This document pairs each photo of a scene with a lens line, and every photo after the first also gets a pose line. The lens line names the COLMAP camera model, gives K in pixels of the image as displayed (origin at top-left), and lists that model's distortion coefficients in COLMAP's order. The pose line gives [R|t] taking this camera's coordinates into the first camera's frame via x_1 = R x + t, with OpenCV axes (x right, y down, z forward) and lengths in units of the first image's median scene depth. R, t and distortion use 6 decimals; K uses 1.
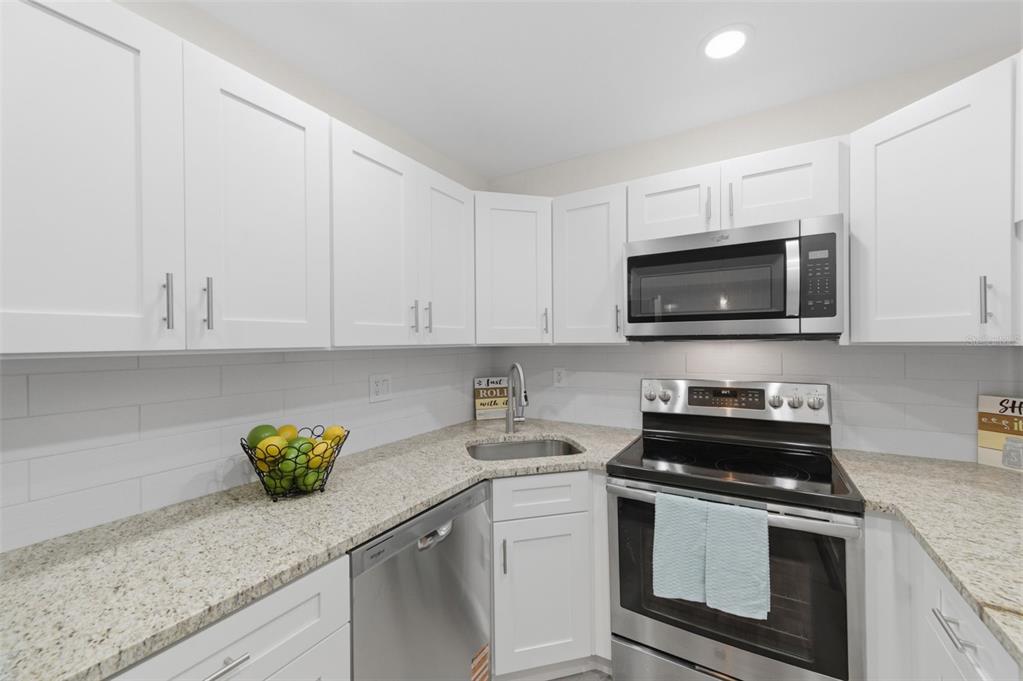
lens RADIAL K [[397.0, 0, 514.8], [0, 397.0, 343.1], [0, 0, 1]] dist [0.008323, -0.001925]
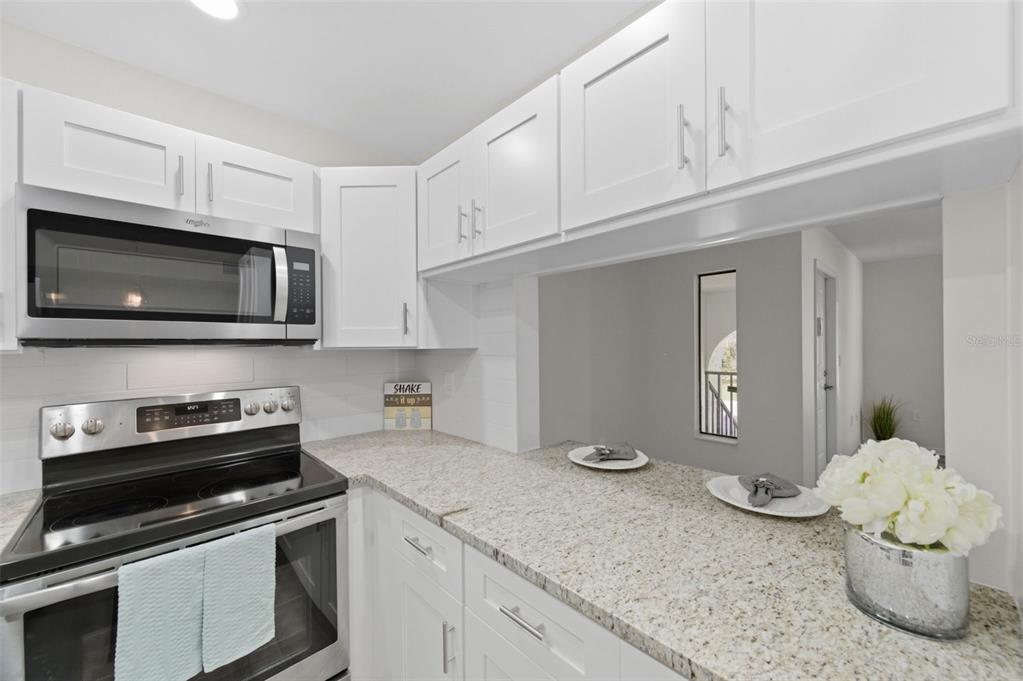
lens RADIAL K [[397.0, 0, 512.9], [0, 397.0, 342.7], [0, 0, 1]] dist [0.008323, -0.001925]
pose [[0.275925, 0.008764, 0.961139, -0.114977], [0.007765, 0.999905, -0.011347, 0.001702], [-0.961148, 0.010594, 0.275831, 0.149098]]
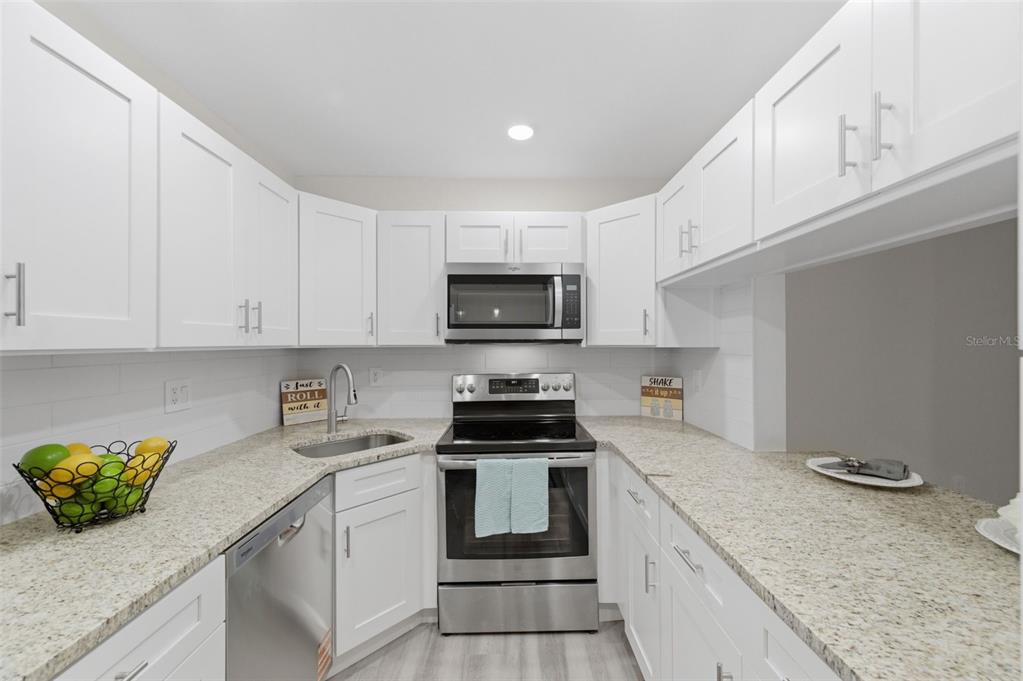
lens RADIAL K [[397.0, 0, 516.1], [0, 397.0, 340.7], [0, 0, 1]] dist [0.008323, -0.001925]
pose [[0.843991, 0.010445, 0.536256, -0.227858], [-0.003703, 0.999900, -0.013647, 0.002863], [-0.536345, 0.009532, 0.843945, -0.165833]]
